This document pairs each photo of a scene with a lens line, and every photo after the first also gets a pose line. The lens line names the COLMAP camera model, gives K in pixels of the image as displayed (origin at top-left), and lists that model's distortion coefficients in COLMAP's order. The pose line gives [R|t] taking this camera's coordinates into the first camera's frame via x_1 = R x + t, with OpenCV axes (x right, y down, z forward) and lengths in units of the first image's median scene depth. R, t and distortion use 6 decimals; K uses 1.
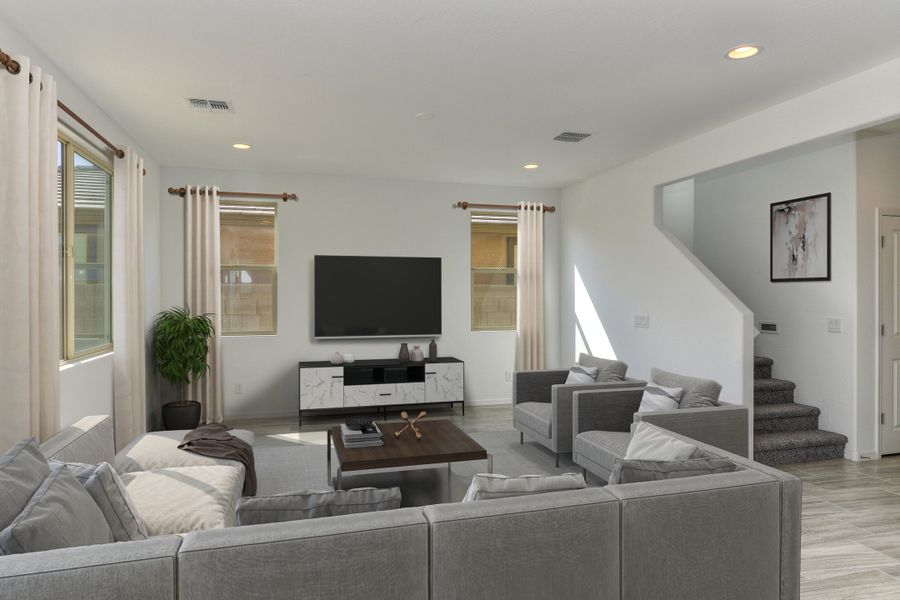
lens RADIAL K [[561.7, 0, 450.0], [0, 561.7, 300.0], [0, 0, 1]] dist [-0.002666, -0.001372]
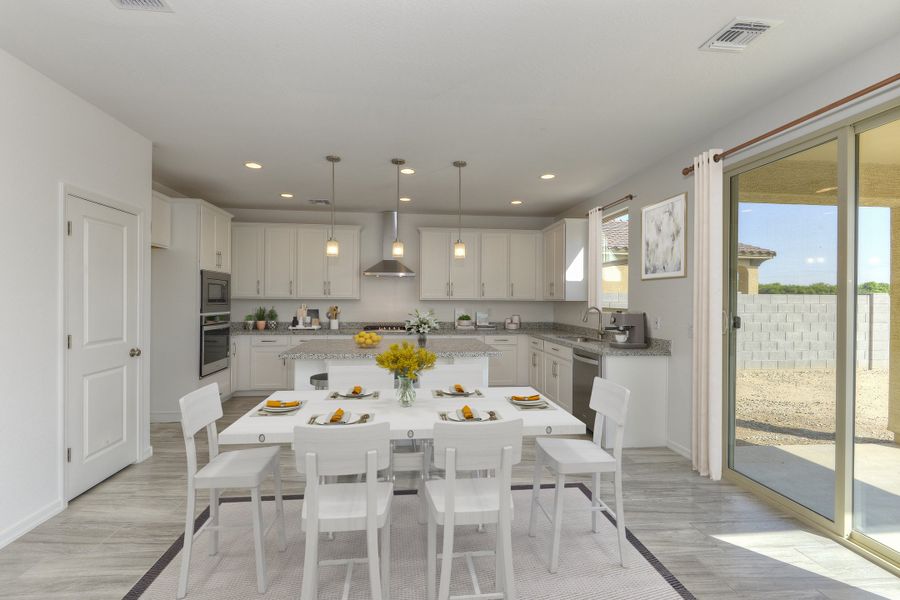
lens RADIAL K [[407.1, 0, 450.0], [0, 407.1, 300.0], [0, 0, 1]] dist [-0.001014, -0.000117]
pose [[0.165273, 0.000232, 0.986248, 0.300423], [0.001518, 0.999999, -0.000489, -0.001638], [-0.986247, 0.001578, 0.165272, 0.382108]]
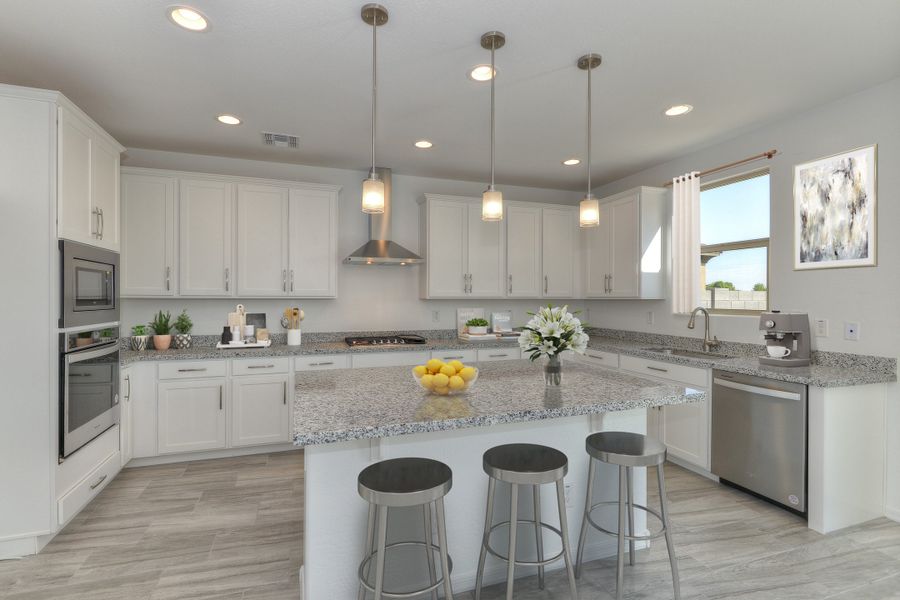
lens RADIAL K [[427.7, 0, 450.0], [0, 427.7, 300.0], [0, 0, 1]] dist [0.003138, 0.000697]
pose [[-0.059343, -0.005868, 0.998220, 0.621131], [0.004953, 0.999969, 0.006173, -0.005292], [-0.998225, 0.005311, -0.059312, 0.694538]]
